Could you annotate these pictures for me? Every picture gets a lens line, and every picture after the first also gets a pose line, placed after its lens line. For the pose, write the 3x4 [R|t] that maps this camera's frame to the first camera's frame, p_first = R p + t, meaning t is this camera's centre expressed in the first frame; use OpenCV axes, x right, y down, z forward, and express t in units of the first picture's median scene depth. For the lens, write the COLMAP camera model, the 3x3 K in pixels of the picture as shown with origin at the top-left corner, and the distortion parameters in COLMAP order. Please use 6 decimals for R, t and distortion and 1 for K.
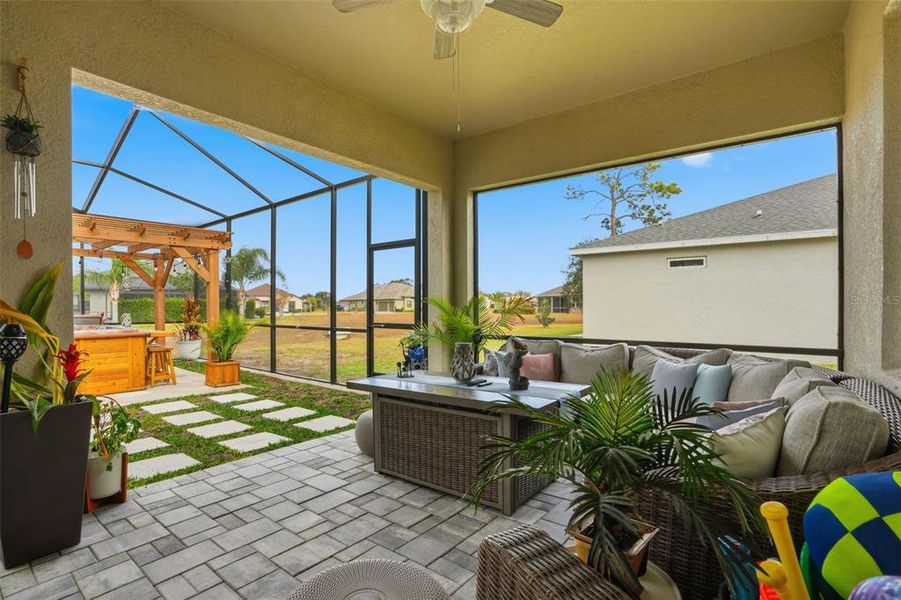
lens RADIAL K [[437.6, 0, 444.9], [0, 437.6, 301.6], [0, 0, 1]] dist [-0.086780, 0.039861]
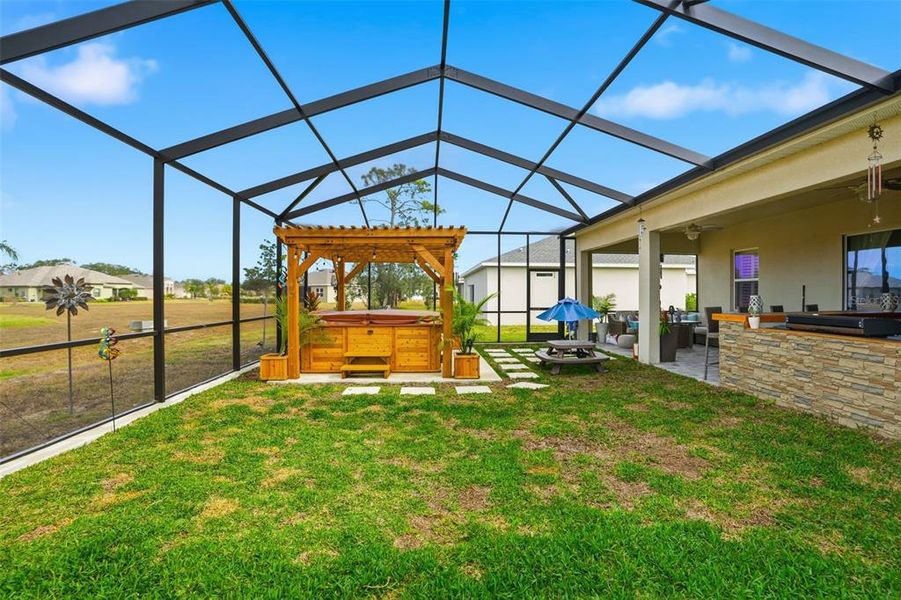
lens RADIAL K [[437.6, 0, 444.9], [0, 437.6, 301.6], [0, 0, 1]] dist [-0.086780, 0.039861]
pose [[0.748772, -0.002540, 0.662822, -2.057423], [-0.013485, 0.999727, 0.019064, -0.012812], [-0.662690, -0.023213, 0.748534, -0.237106]]
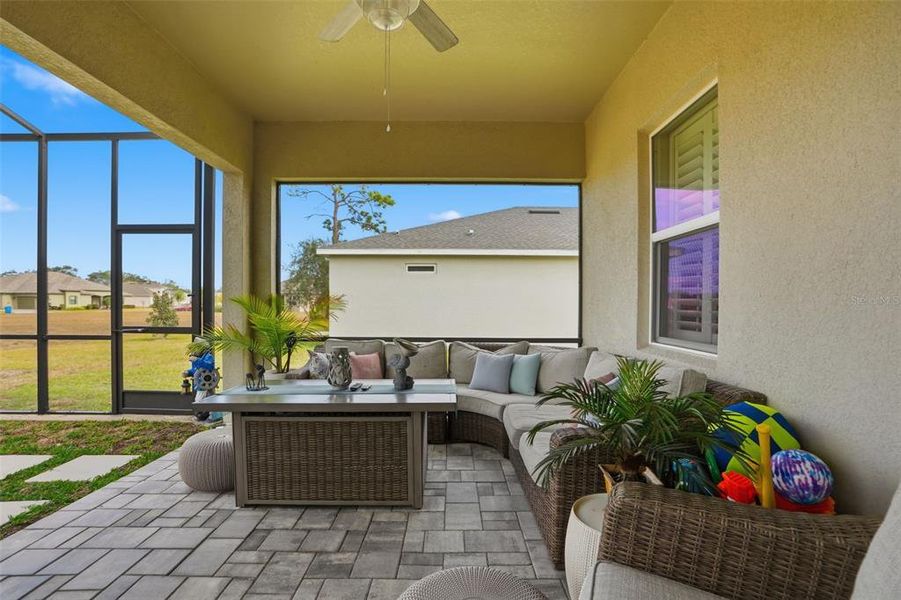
lens RADIAL K [[437.6, 0, 444.9], [0, 437.6, 301.6], [0, 0, 1]] dist [-0.086780, 0.039861]
pose [[0.777324, 0.010707, 0.629009, -0.263503], [-0.013893, 0.999903, 0.000148, -0.005253], [-0.628947, -0.008854, 0.777398, 0.082519]]
